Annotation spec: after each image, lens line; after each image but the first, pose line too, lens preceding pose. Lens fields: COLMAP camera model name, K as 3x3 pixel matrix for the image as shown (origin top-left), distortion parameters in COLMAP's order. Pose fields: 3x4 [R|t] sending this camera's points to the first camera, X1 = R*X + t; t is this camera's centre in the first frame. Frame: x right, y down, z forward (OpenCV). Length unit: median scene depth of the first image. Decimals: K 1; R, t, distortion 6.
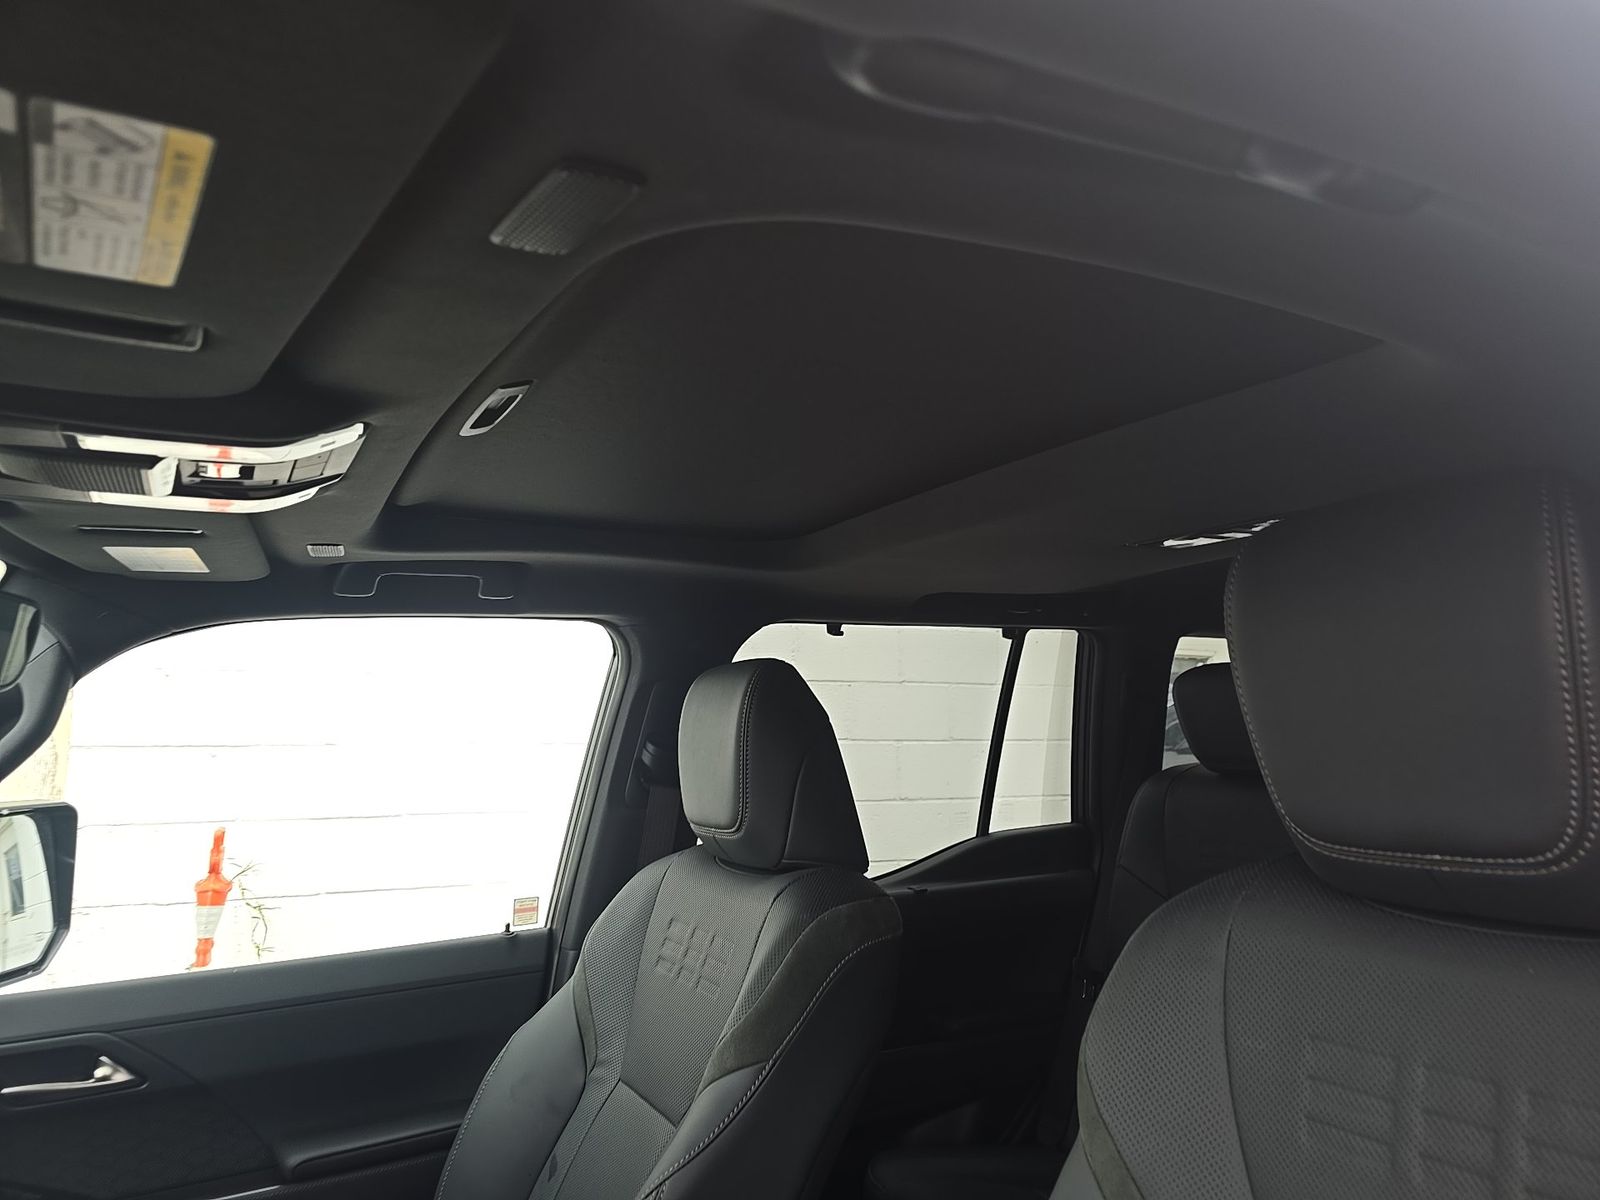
lens RADIAL K [[1057.4, 0, 806.1], [0, 1057.4, 596.9], [0, 0, 1]] dist [0.038259, -0.038172]
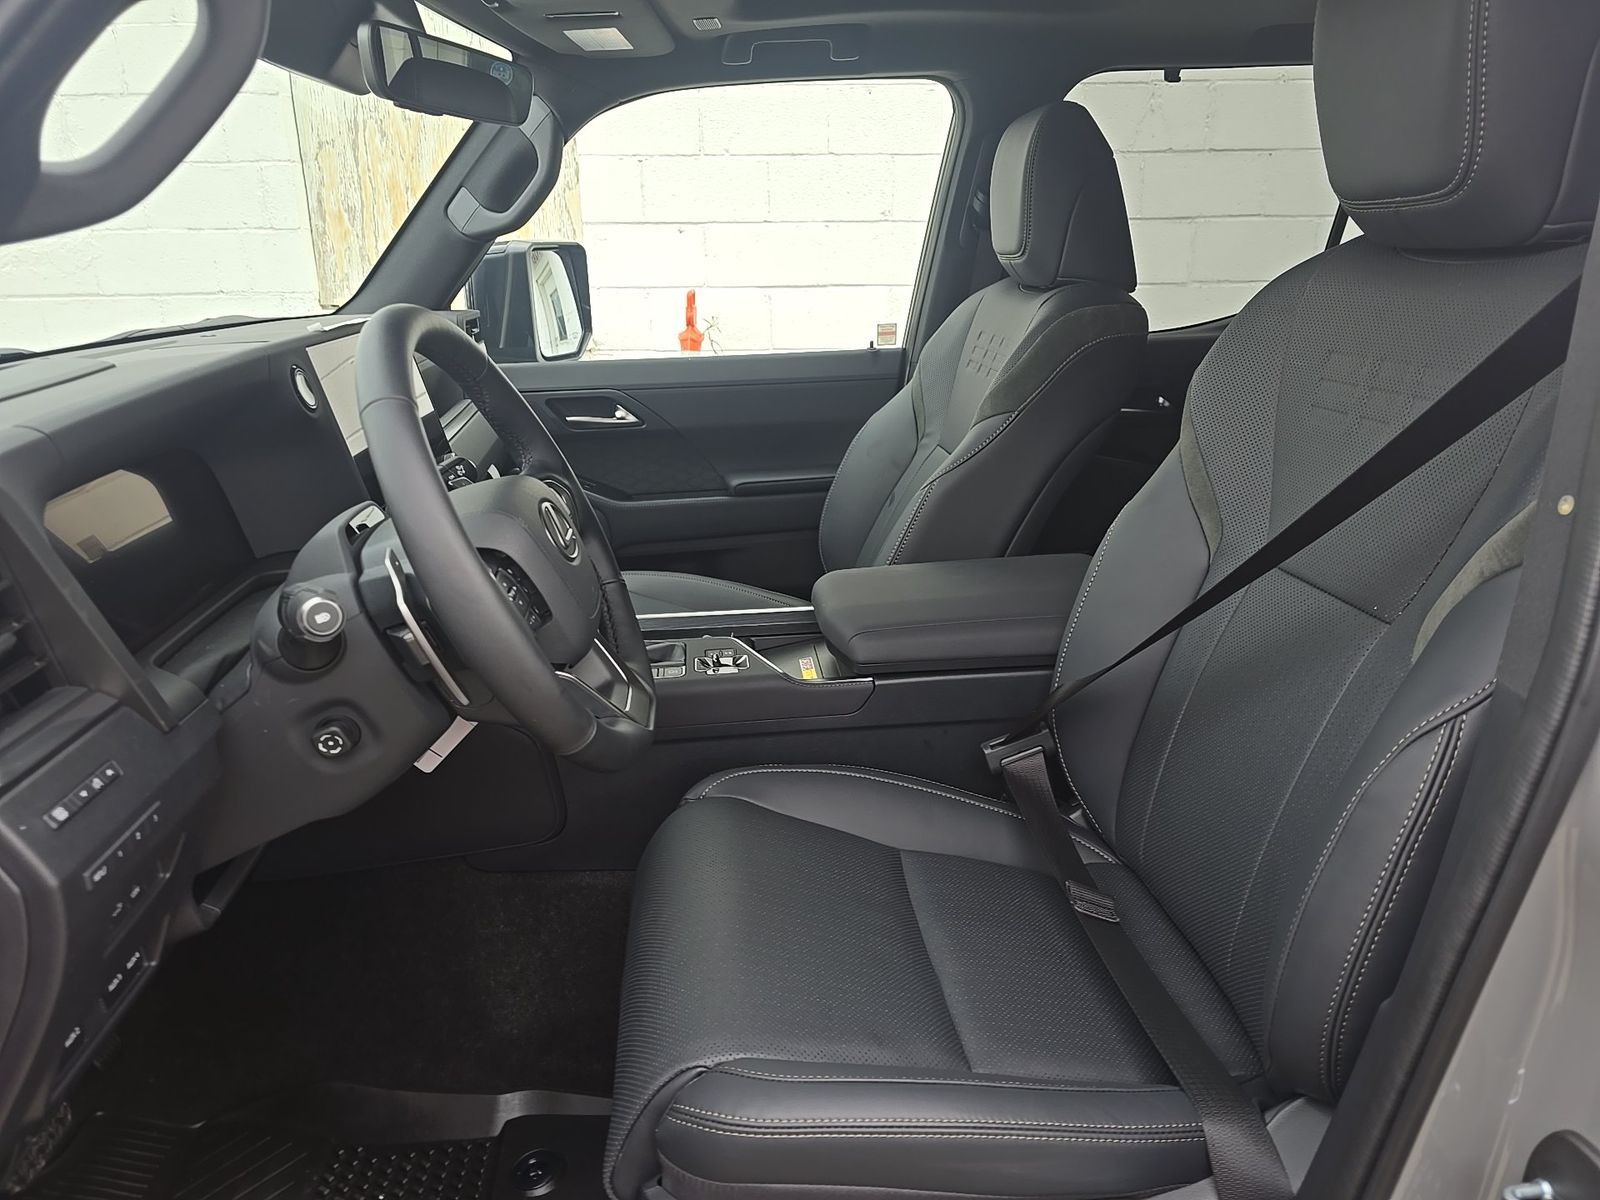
lens RADIAL K [[1057.4, 0, 804.9], [0, 1057.4, 596.5], [0, 0, 1]] dist [0.038259, -0.038172]
pose [[0.916159, 0.123522, -0.381307, 0.199984], [0.055643, 0.902922, 0.426188, 0.033046], [0.396934, -0.411673, 0.820347, -0.257928]]
